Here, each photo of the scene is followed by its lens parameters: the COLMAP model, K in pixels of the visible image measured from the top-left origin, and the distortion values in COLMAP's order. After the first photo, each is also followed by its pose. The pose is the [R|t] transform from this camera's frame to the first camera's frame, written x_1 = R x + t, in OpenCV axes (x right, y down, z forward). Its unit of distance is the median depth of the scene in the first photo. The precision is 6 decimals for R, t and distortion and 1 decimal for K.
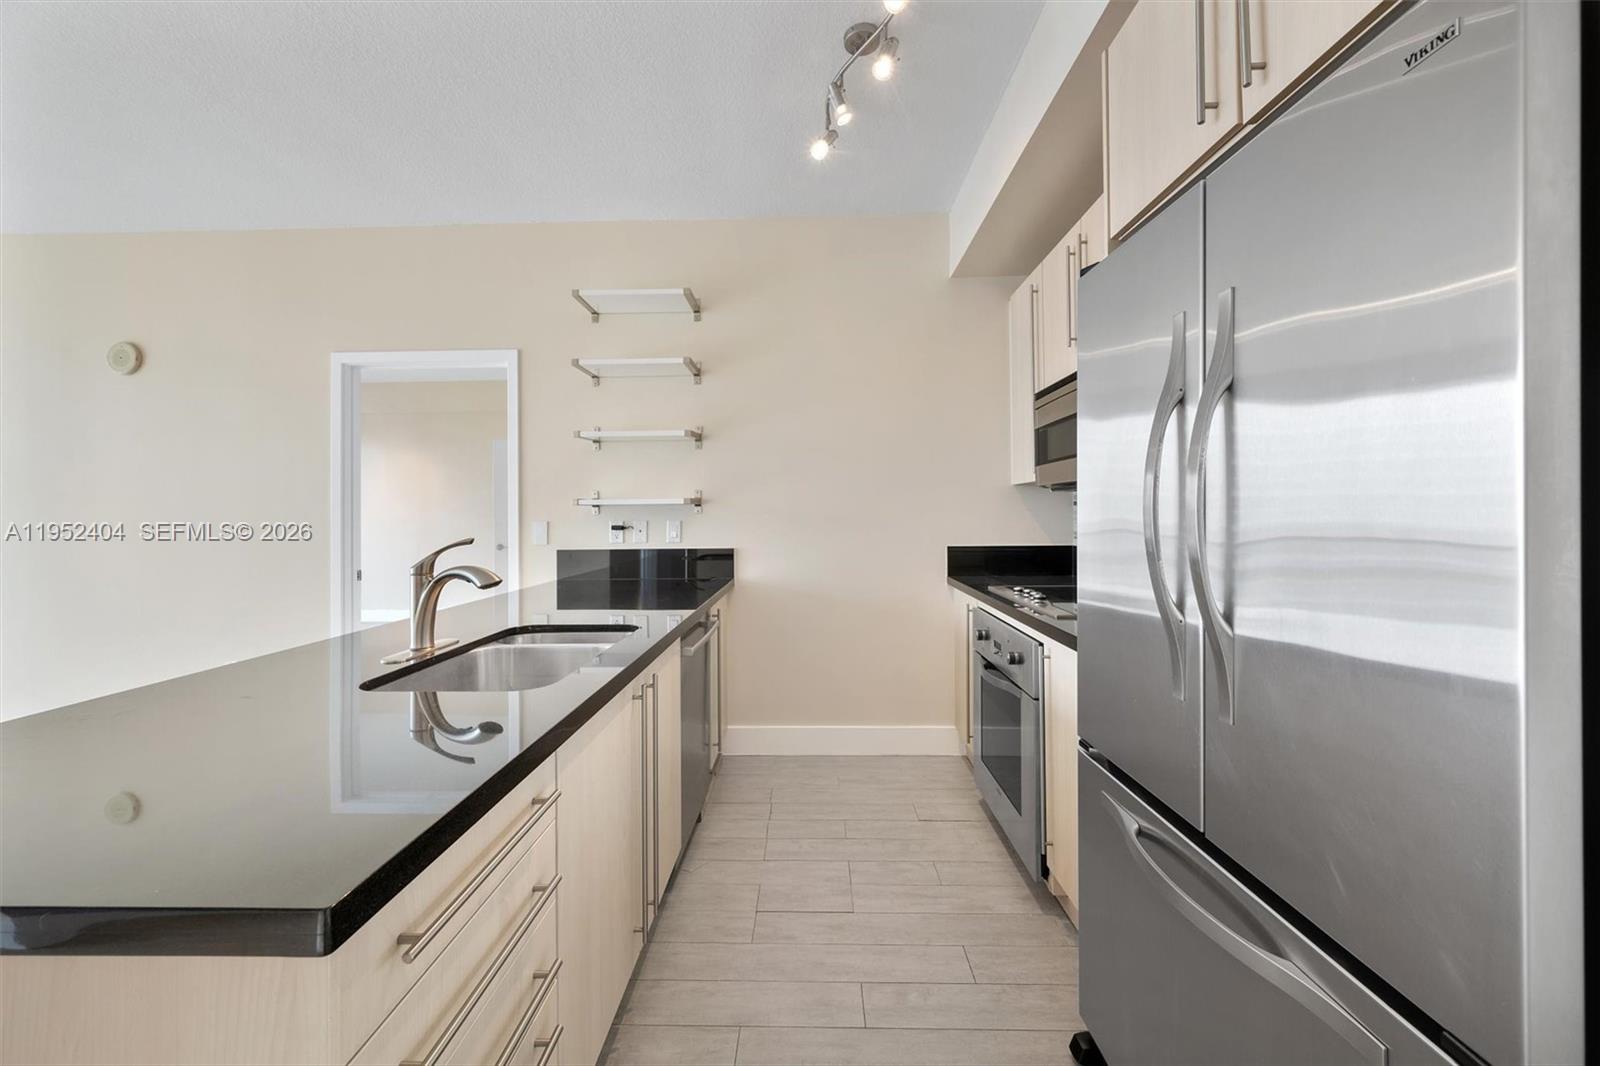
lens RADIAL K [[643.4, 0, 798.8], [0, 643.4, 514.6], [0, 0, 1]] dist [-0.003174, -0.000386]
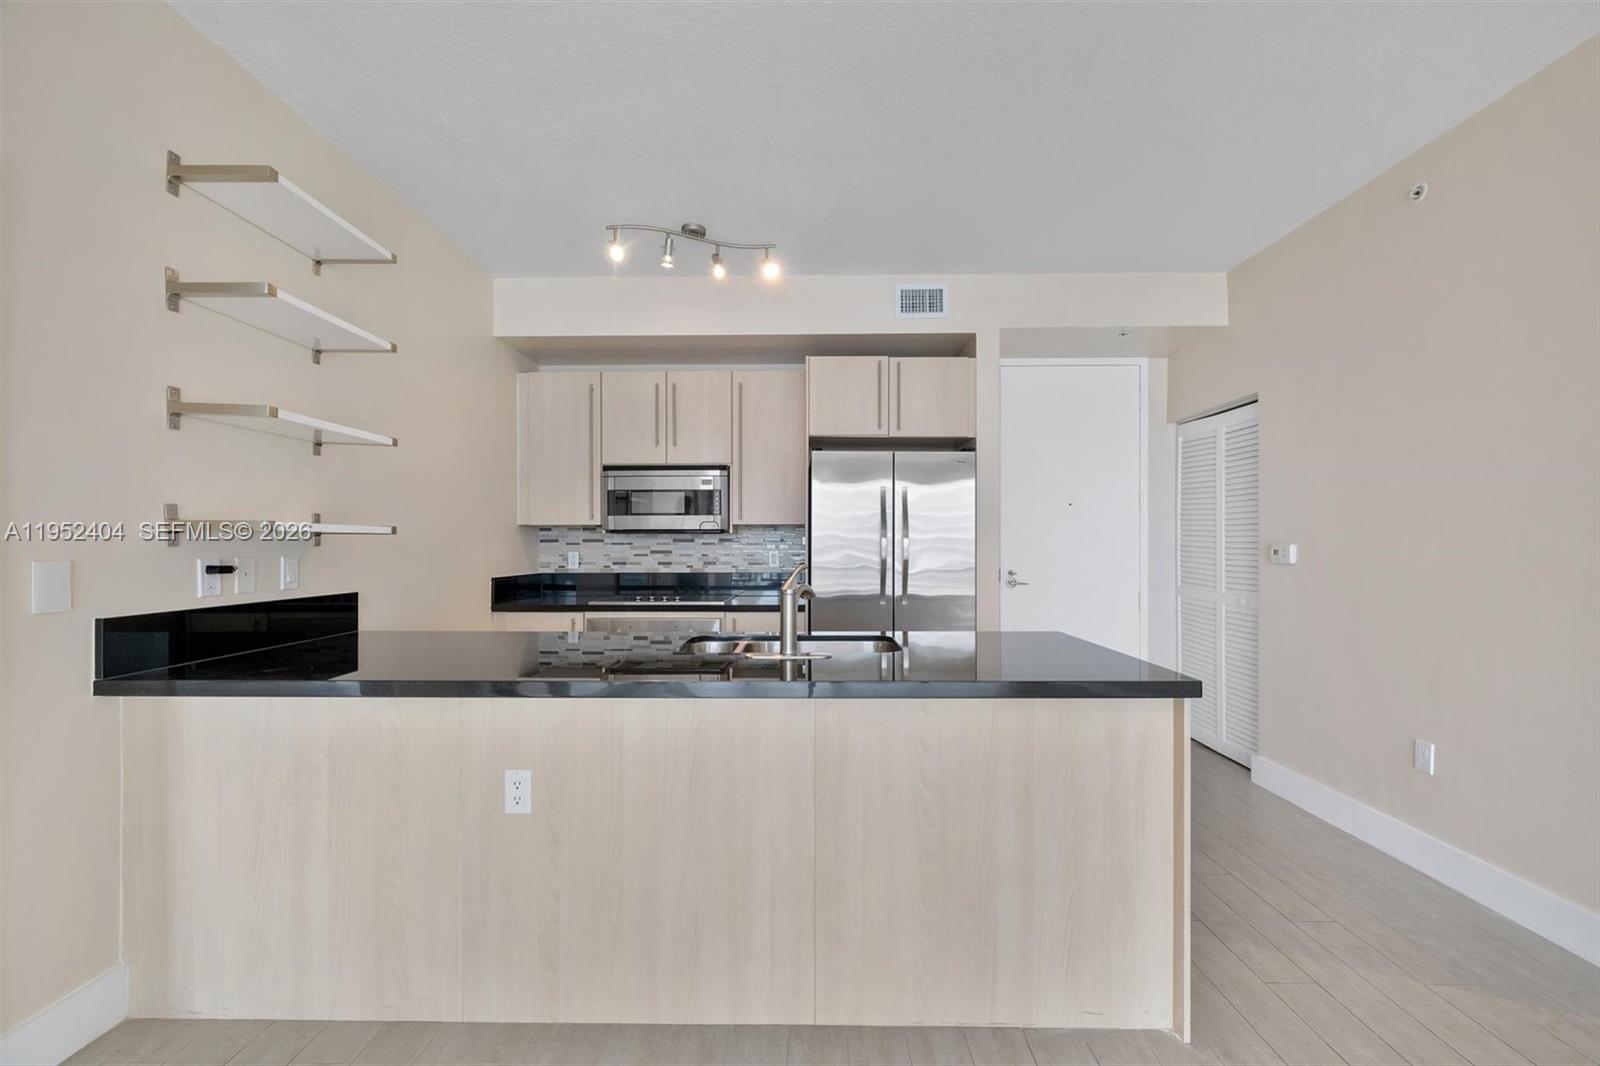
lens RADIAL K [[645.1, 0, 794.9], [0, 645.1, 548.9], [0, 0, 1]] dist [-0.000289, -0.000024]
pose [[-0.005338, 0.005527, 0.999970, -0.879187], [-0.003312, 0.999979, -0.005544, 0.002885], [-0.999980, -0.003342, -0.005320, 0.469144]]
